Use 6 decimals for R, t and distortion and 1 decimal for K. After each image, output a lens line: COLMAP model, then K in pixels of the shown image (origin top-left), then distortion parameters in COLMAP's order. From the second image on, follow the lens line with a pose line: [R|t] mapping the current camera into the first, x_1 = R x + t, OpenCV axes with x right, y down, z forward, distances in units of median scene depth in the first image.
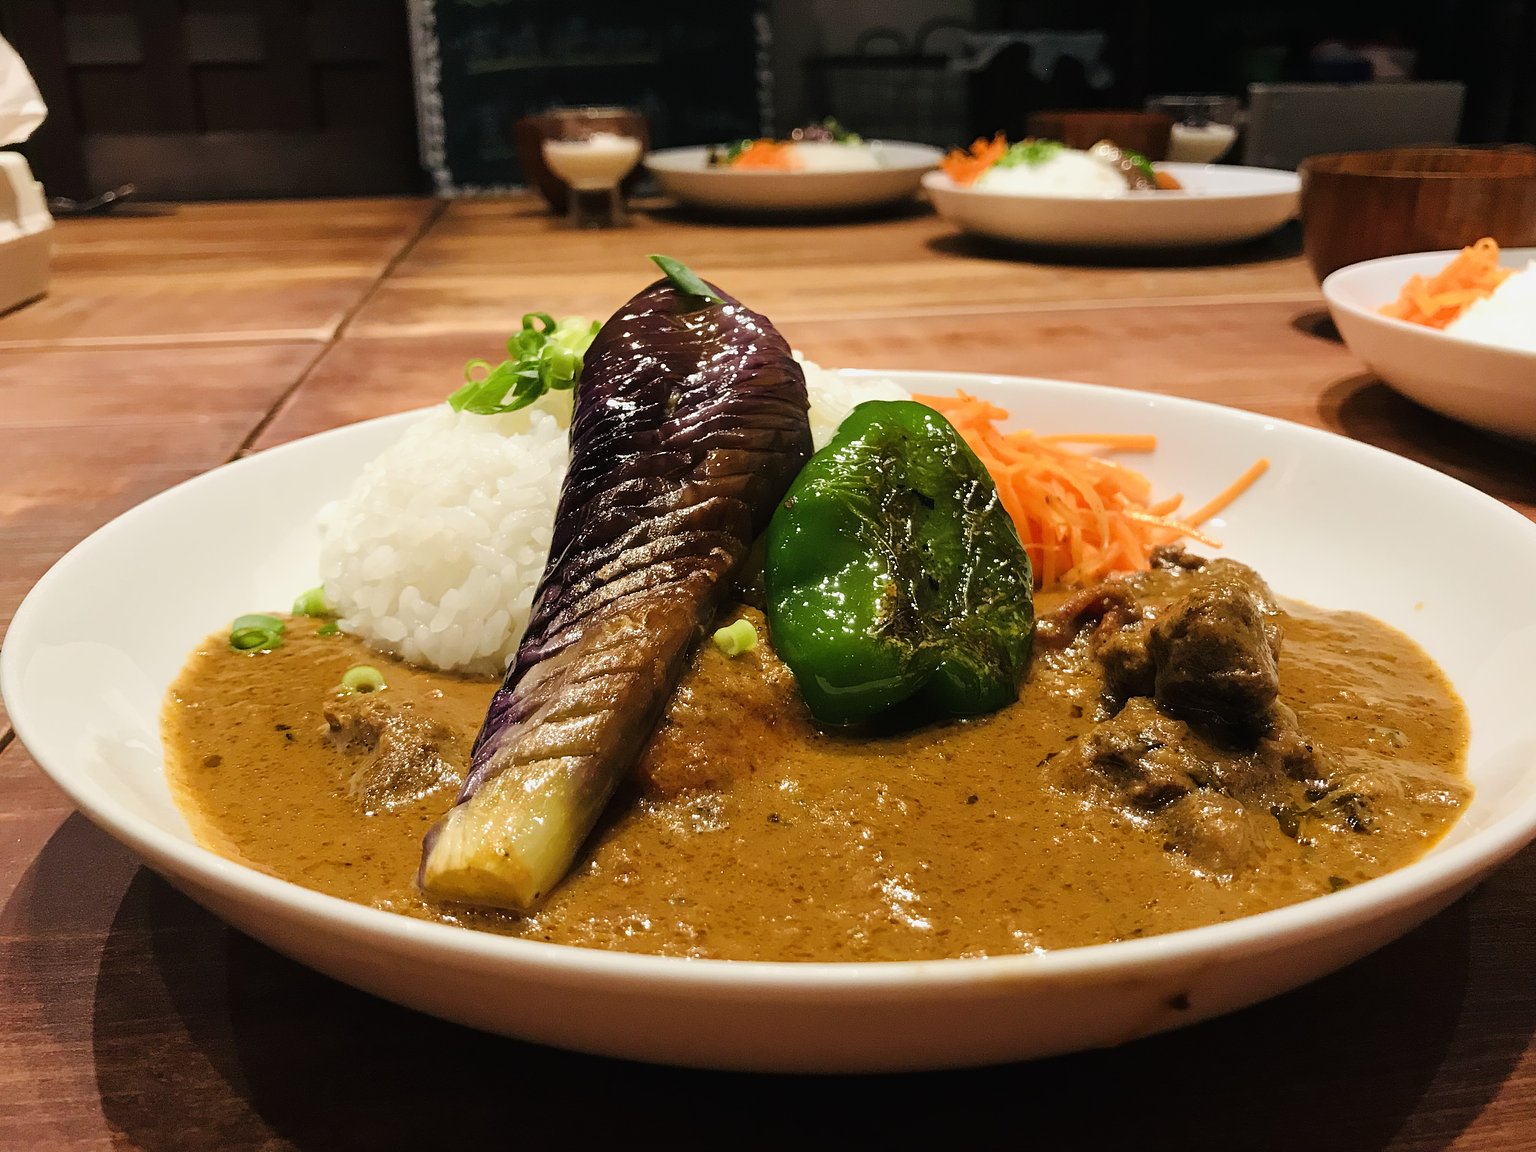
lens RADIAL K [[1270.5, 0, 768.0], [0, 1270.5, 576.0], [0, 0, 1]] dist [0.084072, -0.249125]
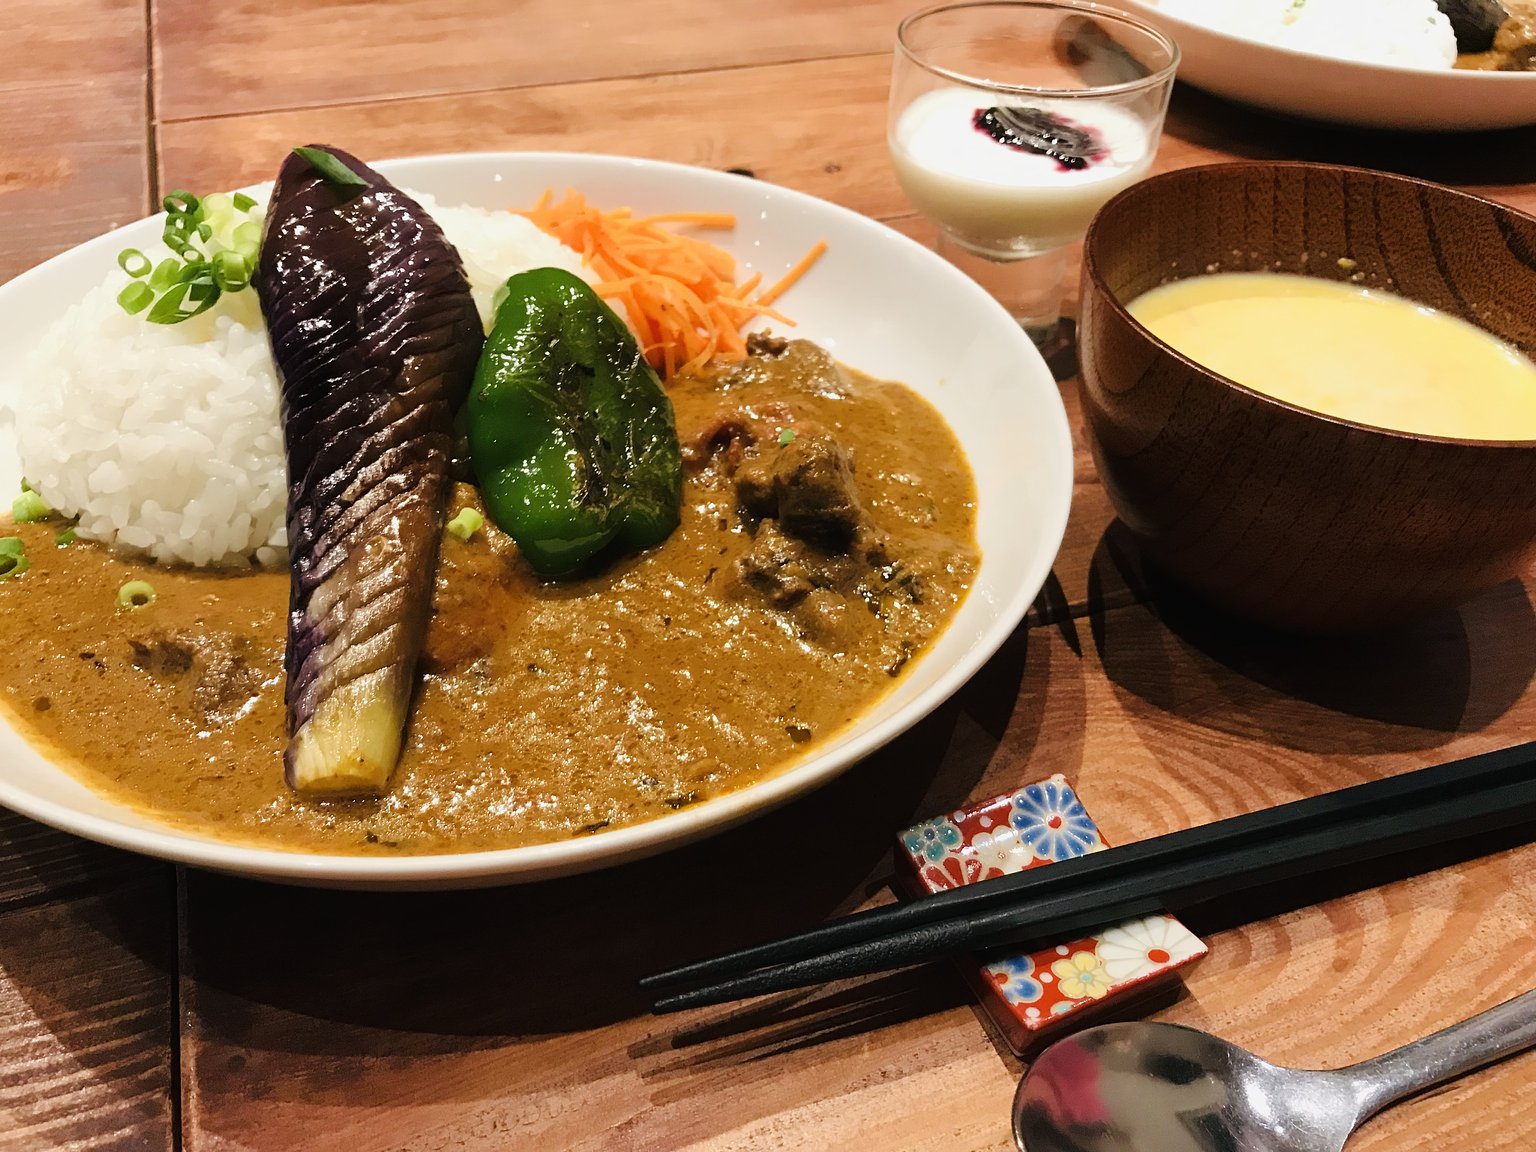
lens RADIAL K [[1223.8, 0, 768.0], [0, 1223.8, 576.0], [0, 0, 1]] dist [0.000567, -0.078331]
pose [[0.932516, -0.194198, 0.304470, -0.123885], [0.076672, 0.930349, 0.358570, -0.312627], [-0.352896, -0.311028, 0.882454, -0.193445]]
